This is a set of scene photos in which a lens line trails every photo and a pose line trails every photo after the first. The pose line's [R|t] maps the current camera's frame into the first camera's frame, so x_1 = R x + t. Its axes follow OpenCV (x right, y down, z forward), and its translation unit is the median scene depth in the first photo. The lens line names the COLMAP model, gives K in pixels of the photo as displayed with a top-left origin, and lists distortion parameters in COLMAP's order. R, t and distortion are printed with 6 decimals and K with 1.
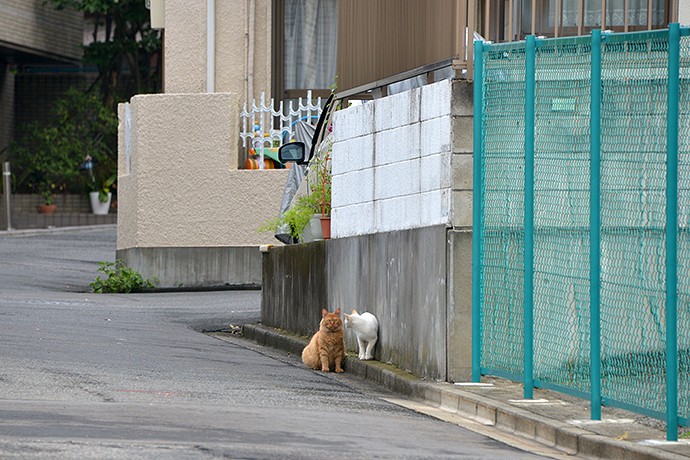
lens RADIAL K [[3594.0, 0, 342.6], [0, 3594.0, 232.4], [0, 0, 1]] dist [2.090750, 0.000000]
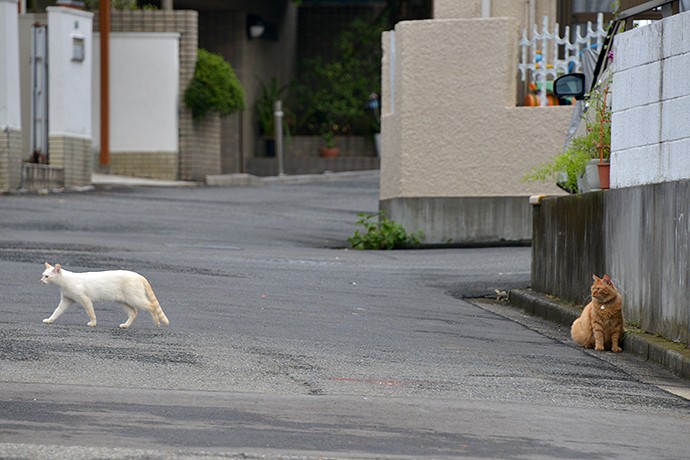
lens RADIAL K [[3594.0, 0, 413.9], [0, 3594.0, 249.4], [0, 0, 1]] dist [2.090750, 0.000000]
pose [[0.997172, -0.000212, -0.075159, 0.013506], [0.001810, 0.999774, 0.021198, -0.001927], [0.075138, -0.021274, 0.996946, 0.152850]]
